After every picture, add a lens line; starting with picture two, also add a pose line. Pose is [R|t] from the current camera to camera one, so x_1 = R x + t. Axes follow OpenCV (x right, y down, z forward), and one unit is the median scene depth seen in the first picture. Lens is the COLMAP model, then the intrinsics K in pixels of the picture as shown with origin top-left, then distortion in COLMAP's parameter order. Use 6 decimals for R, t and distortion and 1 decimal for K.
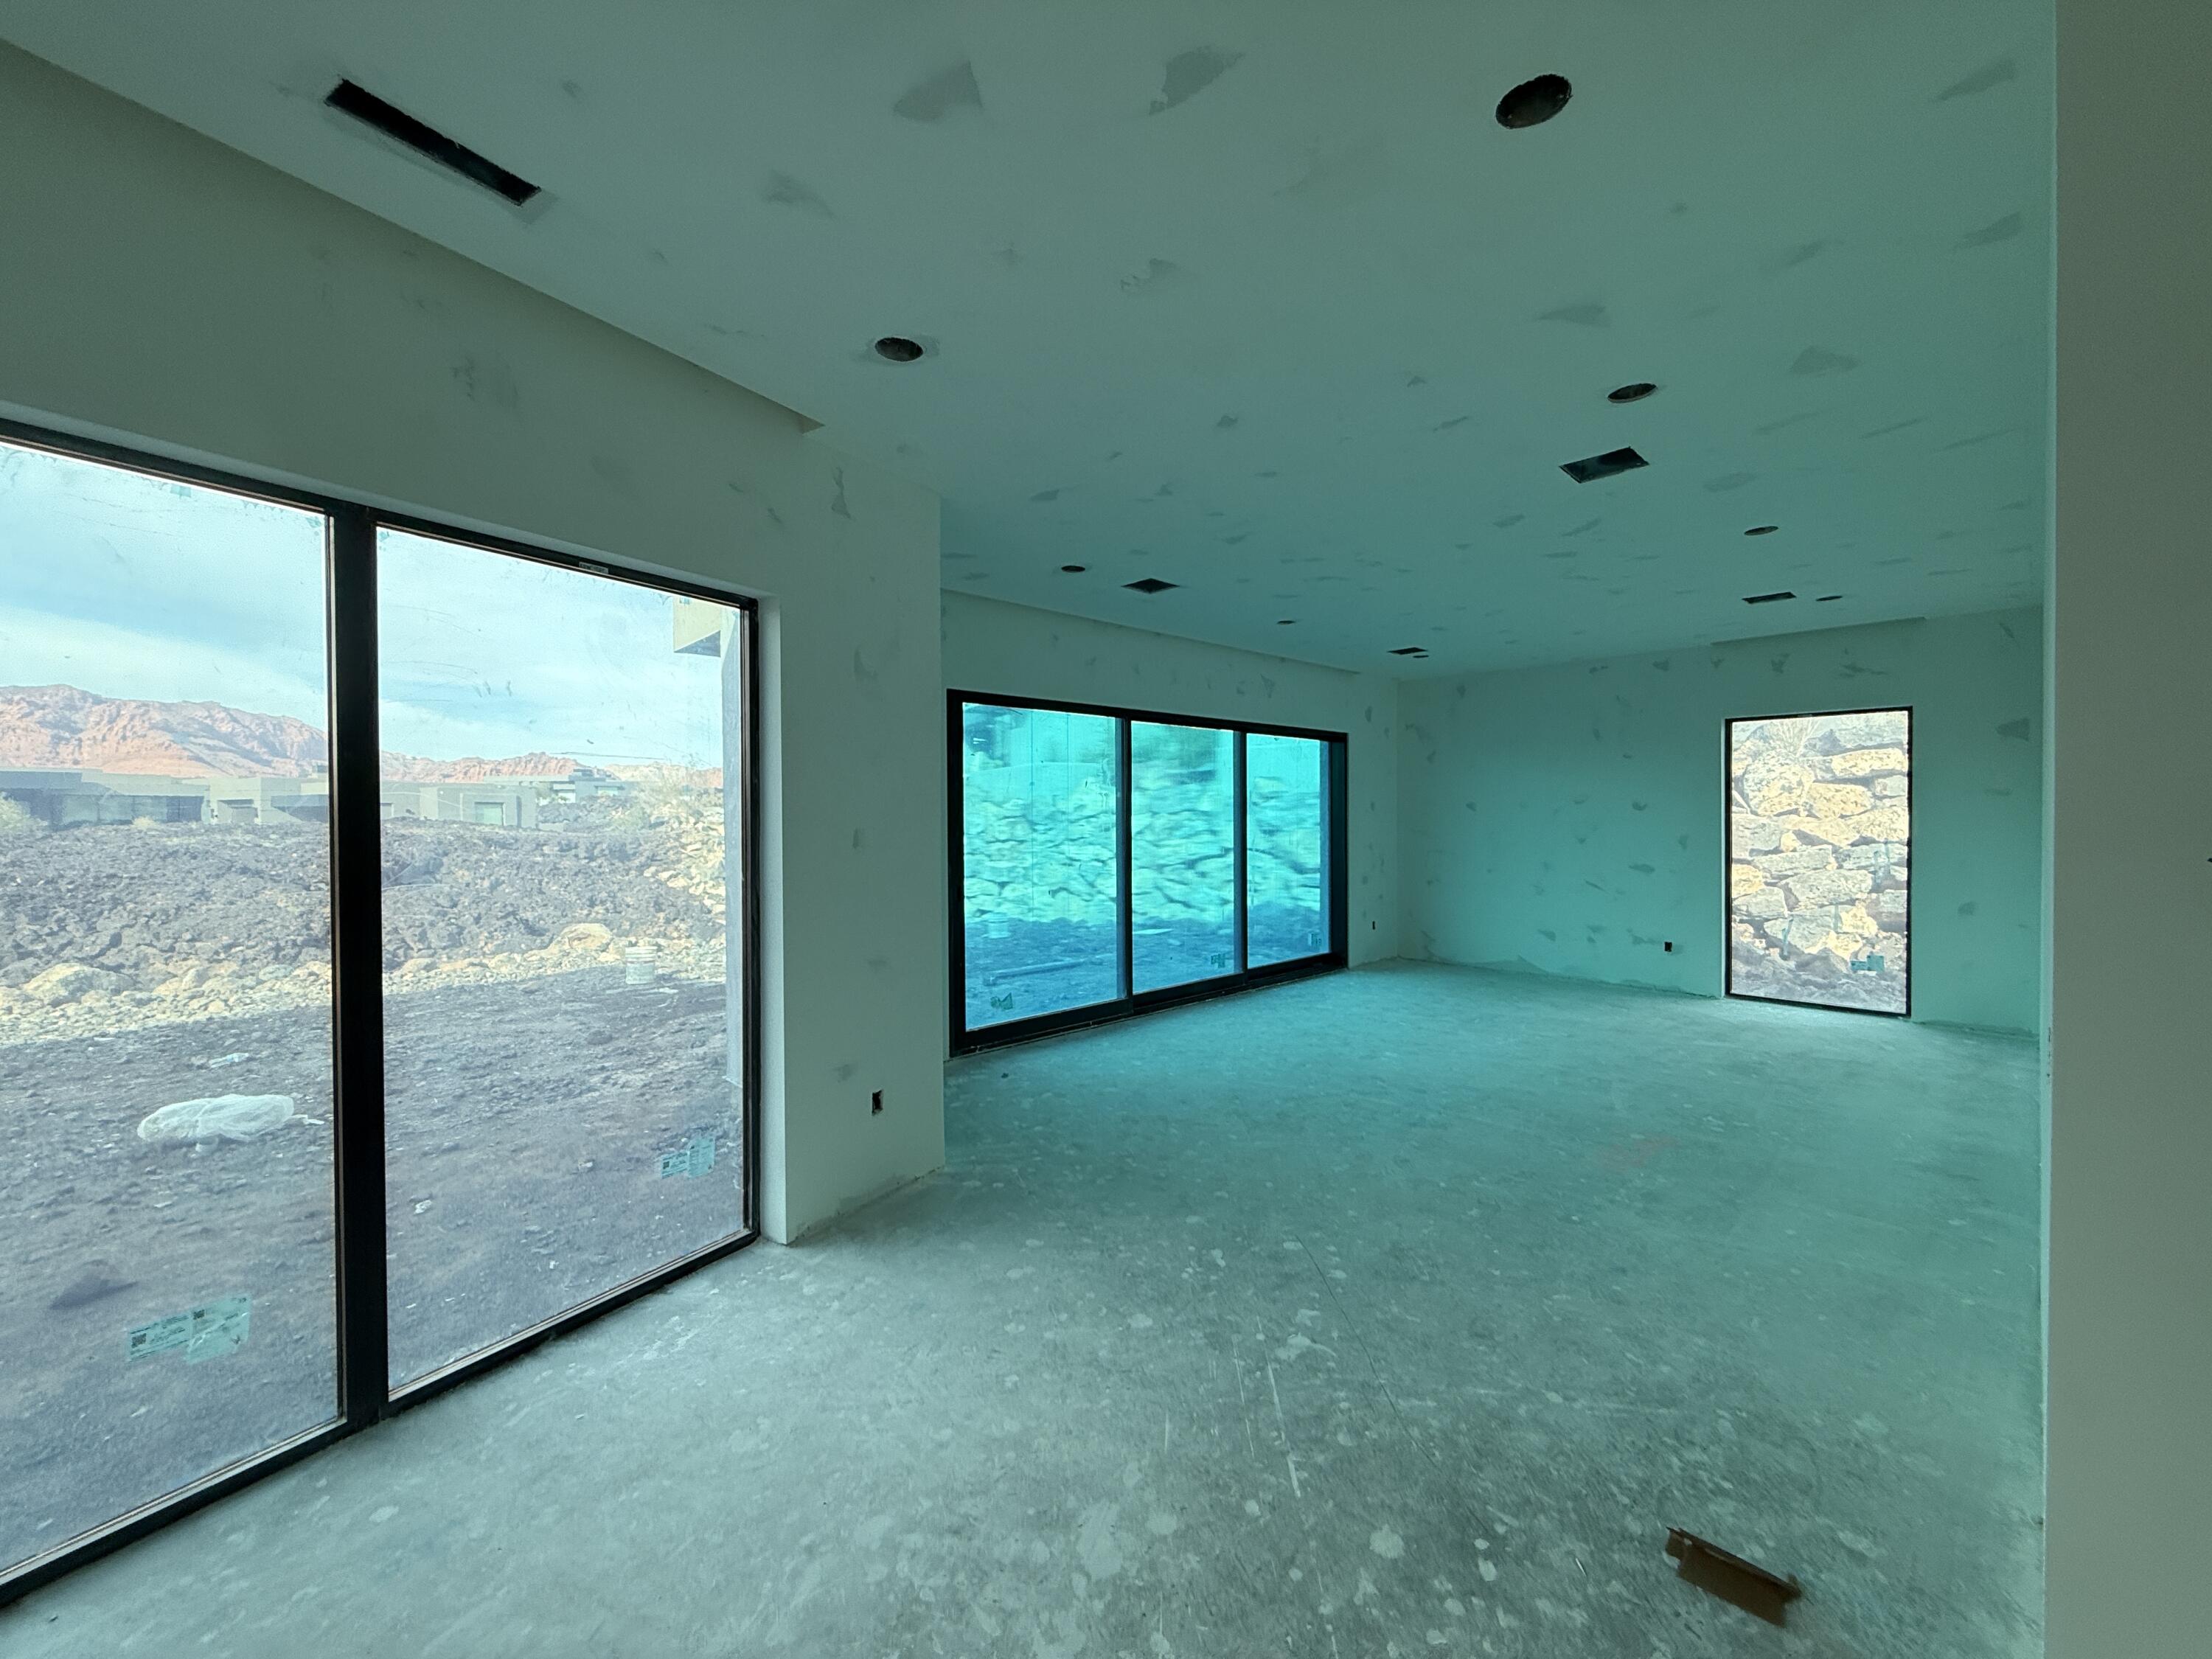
lens RADIAL K [[885.2, 0, 1106.1], [0, 885.2, 825.2], [0, 0, 1]] dist [-0.001326, -0.000099]
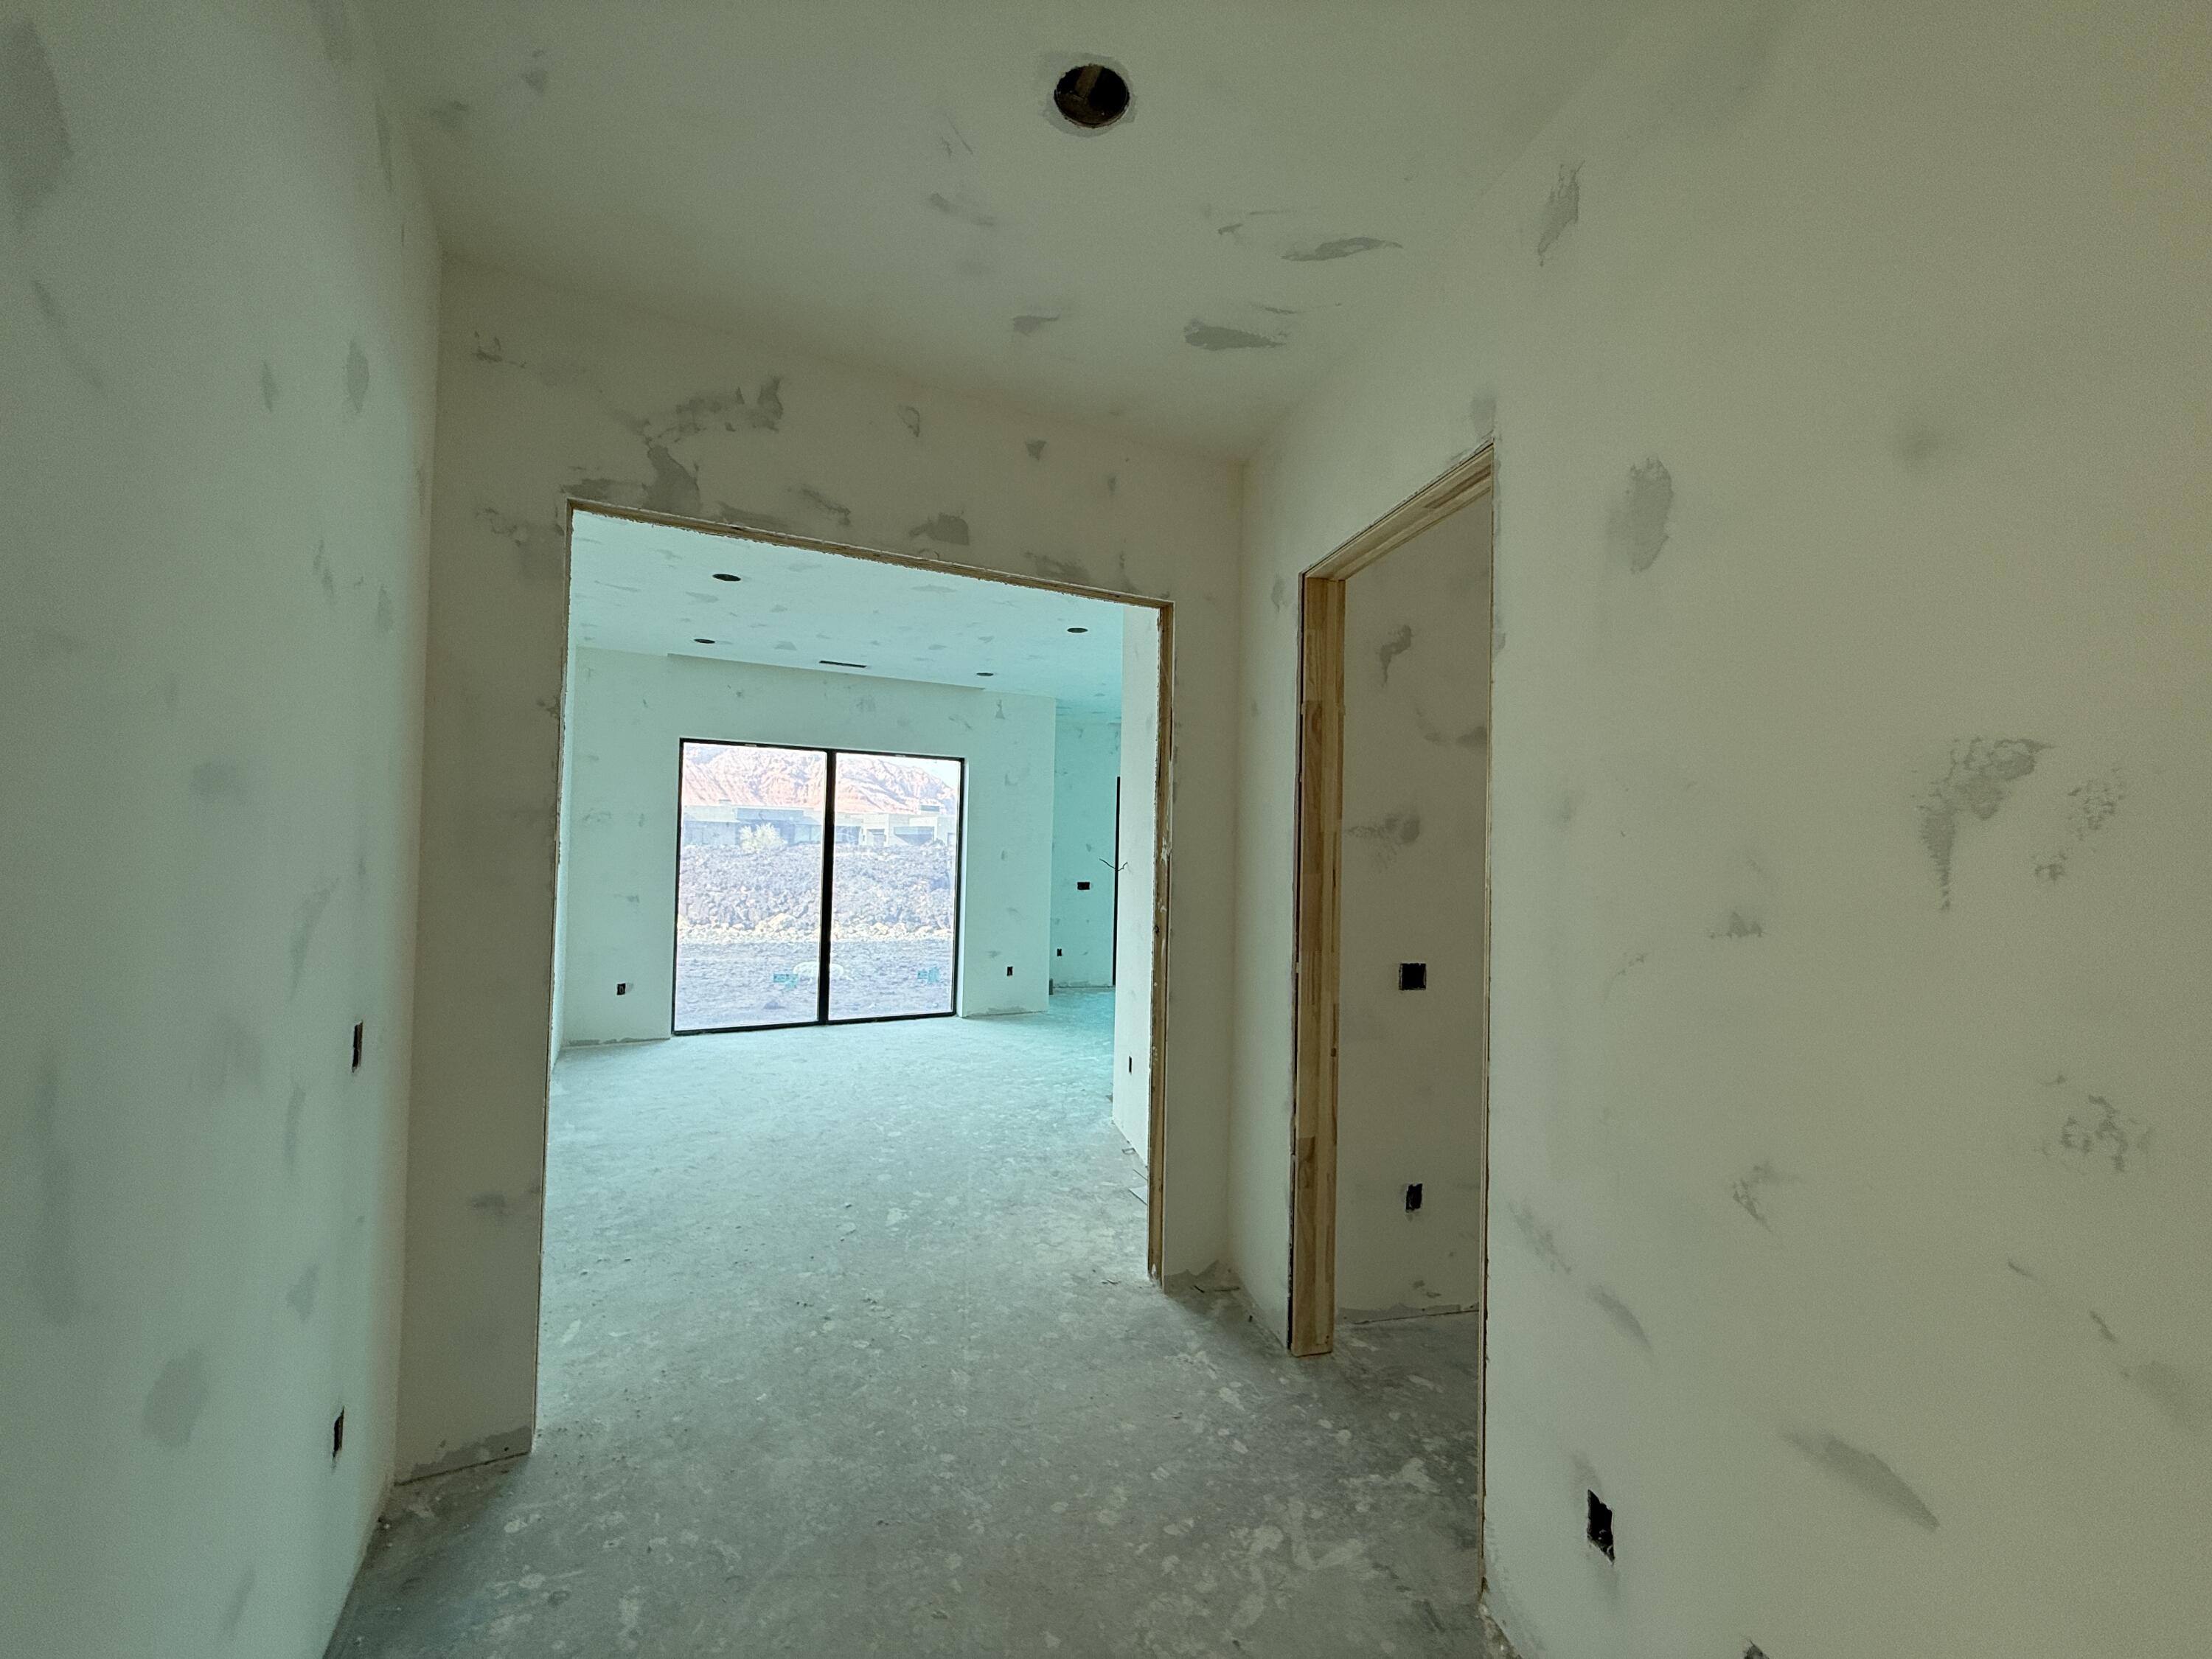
lens RADIAL K [[885.2, 0, 1106.2], [0, 885.2, 825.8], [0, 0, 1]] dist [-0.001326, -0.000099]
pose [[0.861026, 0.013165, -0.508390, 0.084736], [-0.034196, 0.998901, -0.032048, 0.000156], [0.507409, 0.044979, 0.860530, -0.065235]]
